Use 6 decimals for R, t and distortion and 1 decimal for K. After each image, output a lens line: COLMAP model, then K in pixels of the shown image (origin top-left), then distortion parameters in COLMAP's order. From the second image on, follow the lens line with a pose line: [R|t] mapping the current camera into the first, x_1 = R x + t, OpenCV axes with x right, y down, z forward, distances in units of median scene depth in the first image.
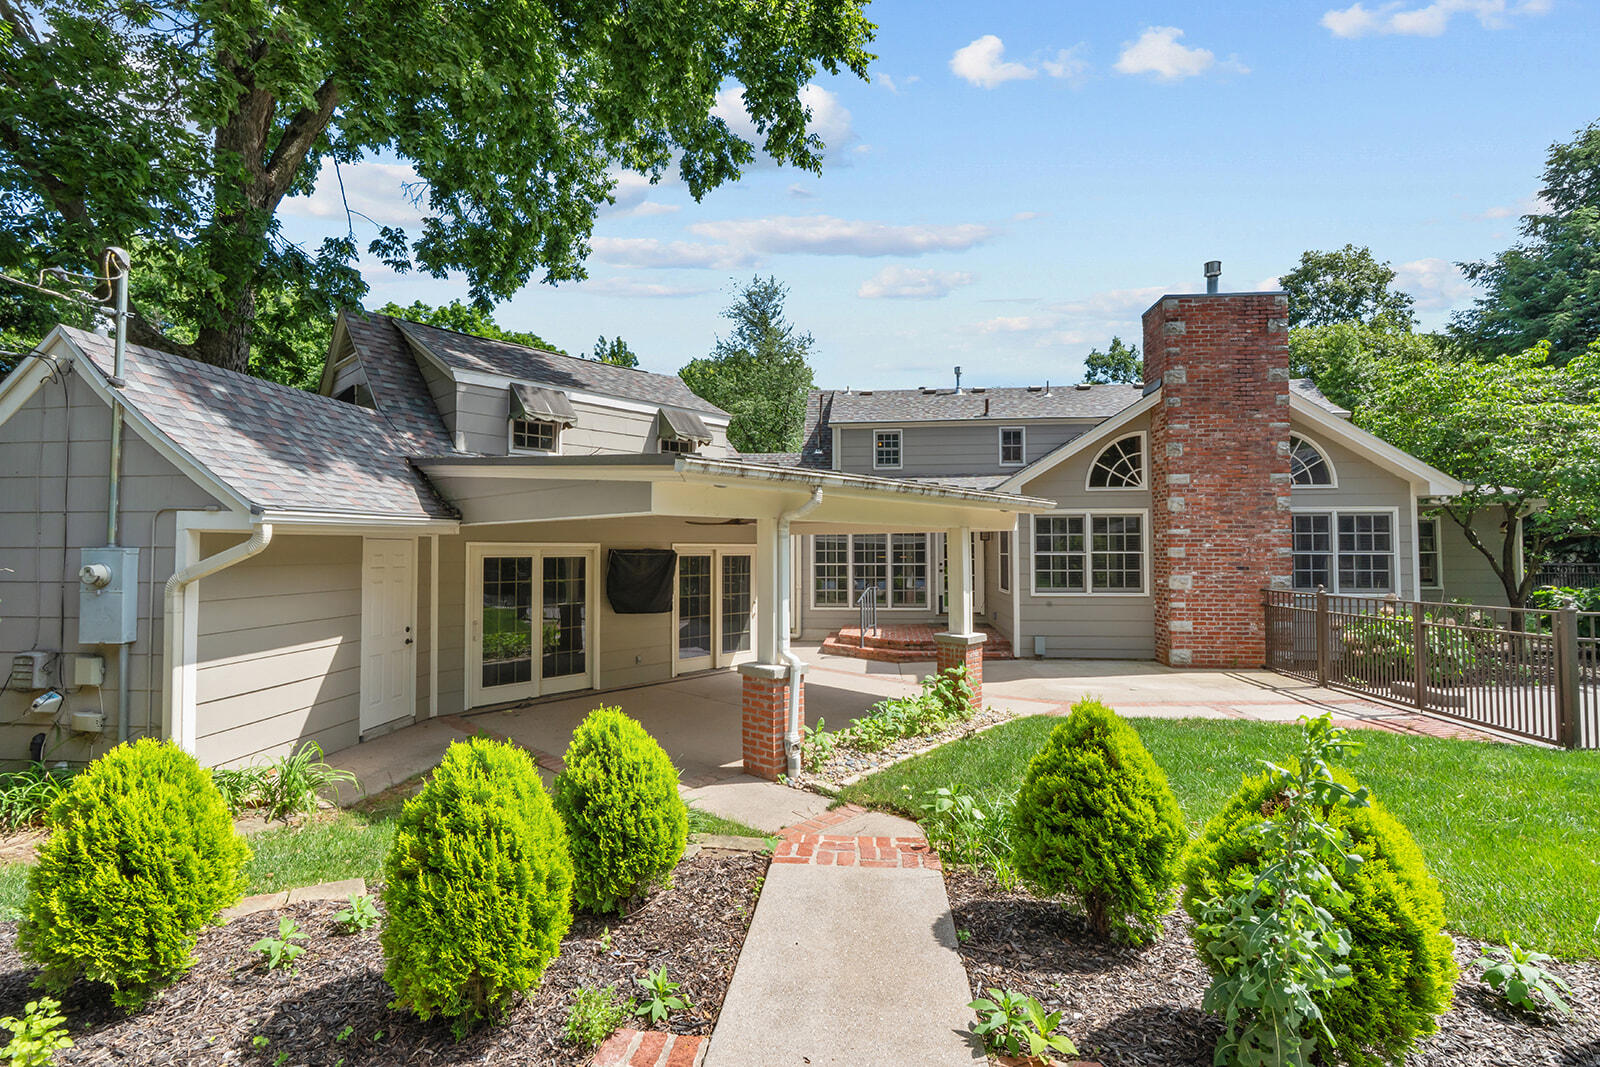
lens RADIAL K [[723.5, 0, 799.0], [0, 723.5, 524.2], [0, 0, 1]] dist [-0.009041, 0.001039]
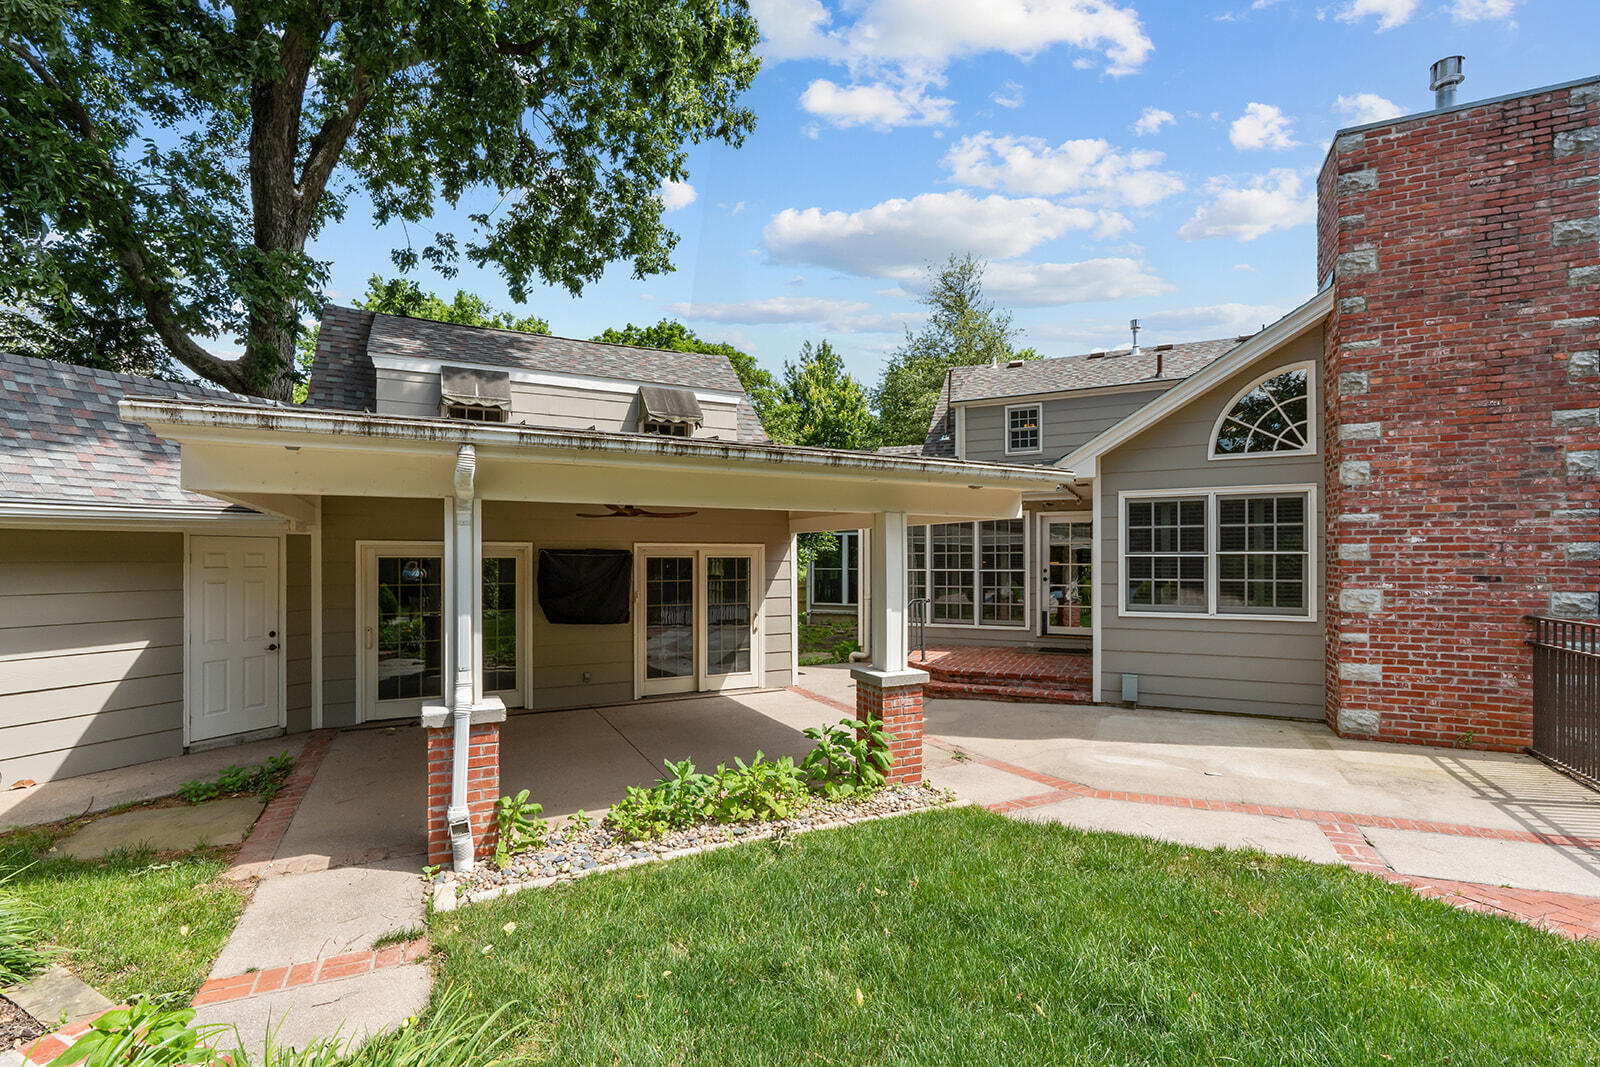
lens RADIAL K [[723.6, 0, 799.6], [0, 723.6, 554.1], [0, 0, 1]] dist [-0.007019, 0.001115]
pose [[0.937301, -0.001885, -0.348515, 0.293741], [0.012498, 0.999524, 0.028205, 0.017698], [0.348296, -0.030793, 0.936879, 0.261465]]
